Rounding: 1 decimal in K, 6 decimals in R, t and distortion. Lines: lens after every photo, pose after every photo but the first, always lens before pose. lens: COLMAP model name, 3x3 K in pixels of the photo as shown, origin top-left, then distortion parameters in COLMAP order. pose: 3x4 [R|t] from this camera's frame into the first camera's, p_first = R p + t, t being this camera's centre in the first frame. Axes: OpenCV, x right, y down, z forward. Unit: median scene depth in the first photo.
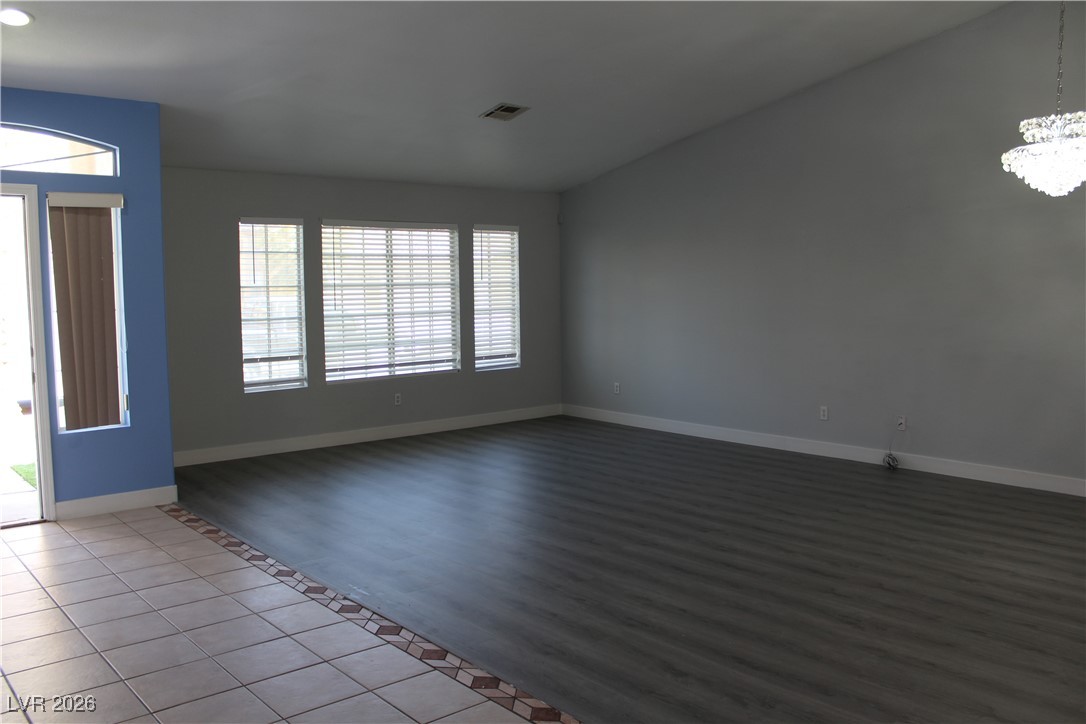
lens RADIAL K [[896.1, 0, 545.4], [0, 896.1, 366.8], [0, 0, 1]] dist [-0.164731, 0.139189]
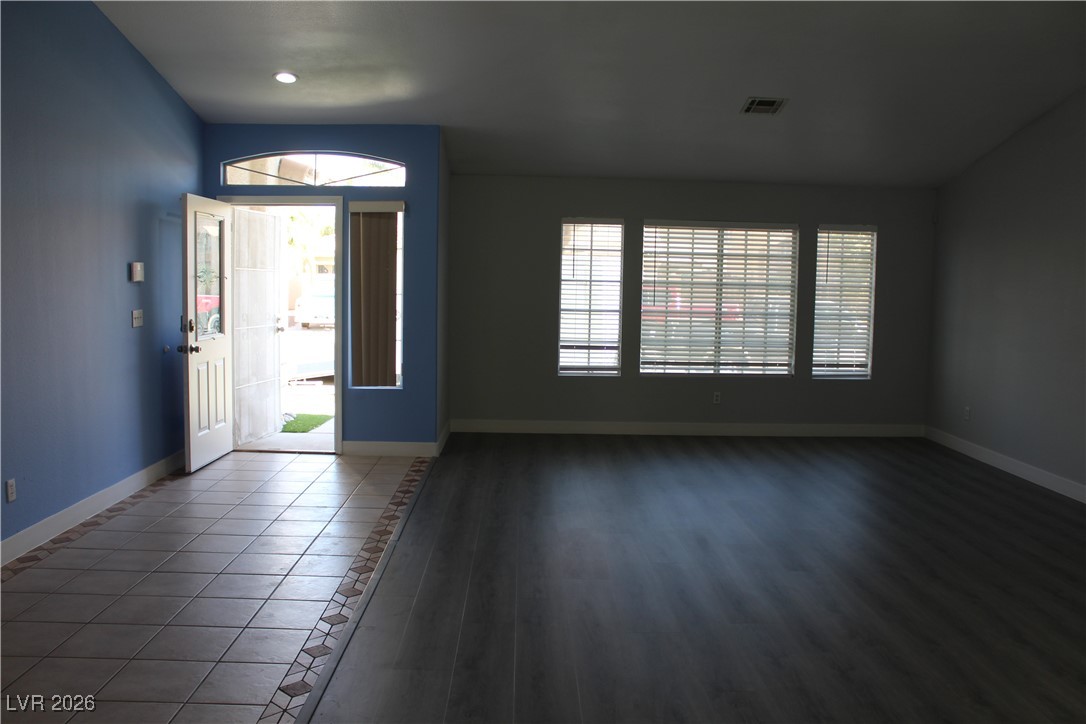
lens RADIAL K [[896.1, 0, 545.4], [0, 896.1, 366.8], [0, 0, 1]] dist [-0.164731, 0.139189]
pose [[0.766282, 0.084966, -0.636861, 0.342183], [-0.085629, 0.995880, 0.029833, -0.012640], [0.636772, 0.031673, 0.770401, 0.107010]]
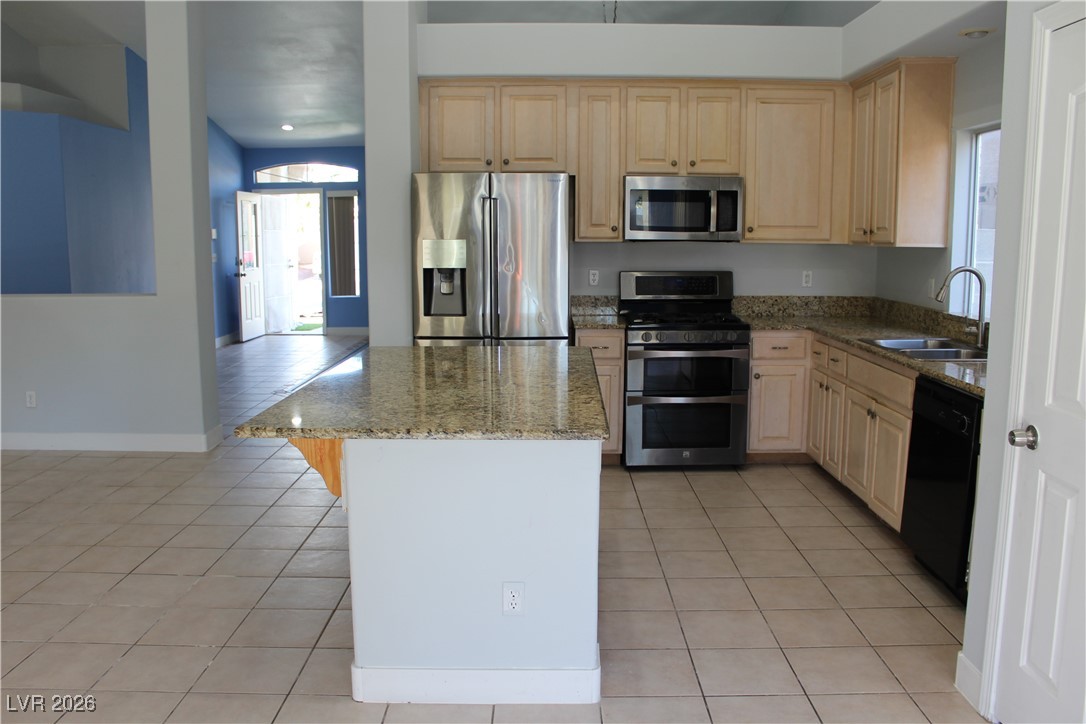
lens RADIAL K [[896.1, 0, 545.4], [0, 896.1, 366.8], [0, 0, 1]] dist [-0.164731, 0.139189]
pose [[0.749210, 0.105092, -0.653942, 0.947862], [-0.066934, 0.994291, 0.083102, 0.018783], [0.658941, -0.018490, 0.751967, -0.259952]]
